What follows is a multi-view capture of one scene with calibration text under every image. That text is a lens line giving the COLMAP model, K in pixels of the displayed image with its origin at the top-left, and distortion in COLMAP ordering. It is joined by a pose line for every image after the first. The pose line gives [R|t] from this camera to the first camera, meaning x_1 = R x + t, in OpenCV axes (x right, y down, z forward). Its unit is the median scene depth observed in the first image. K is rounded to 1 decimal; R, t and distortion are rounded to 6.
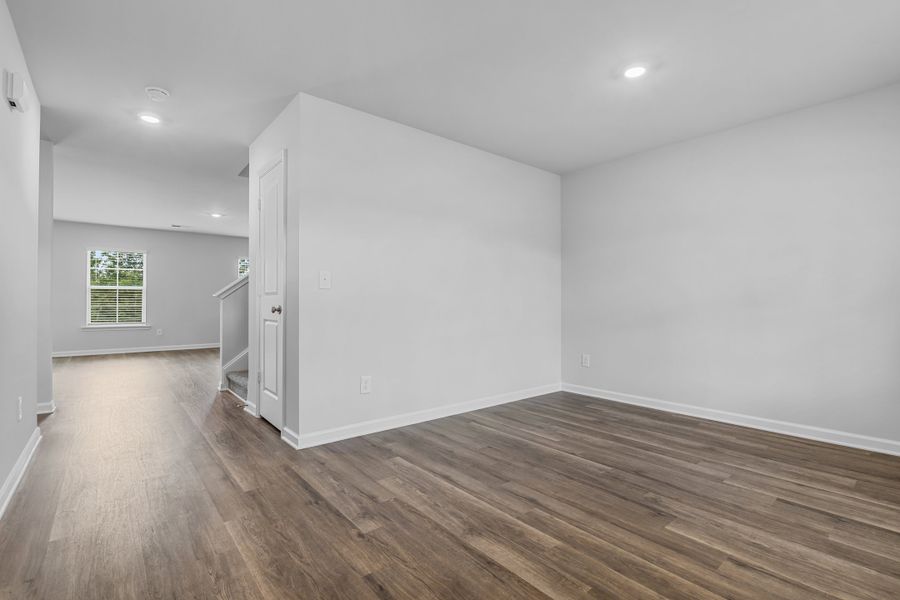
lens RADIAL K [[413.0, 0, 449.1], [0, 413.0, 300.1], [0, 0, 1]] dist [0.022875, -0.000062]
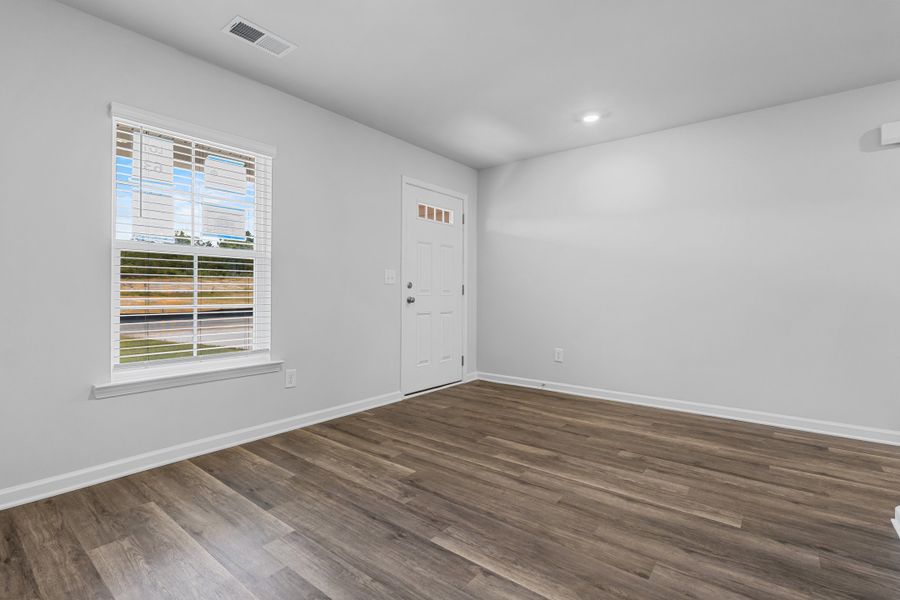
lens RADIAL K [[413.0, 0, 454.6], [0, 413.0, 292.0], [0, 0, 1]] dist [0.022875, -0.000062]
pose [[-0.975318, -0.010619, -0.220549, 0.604001], [-0.009641, 0.999938, -0.005513, 0.011196], [0.220594, -0.003250, -0.975360, 1.980298]]
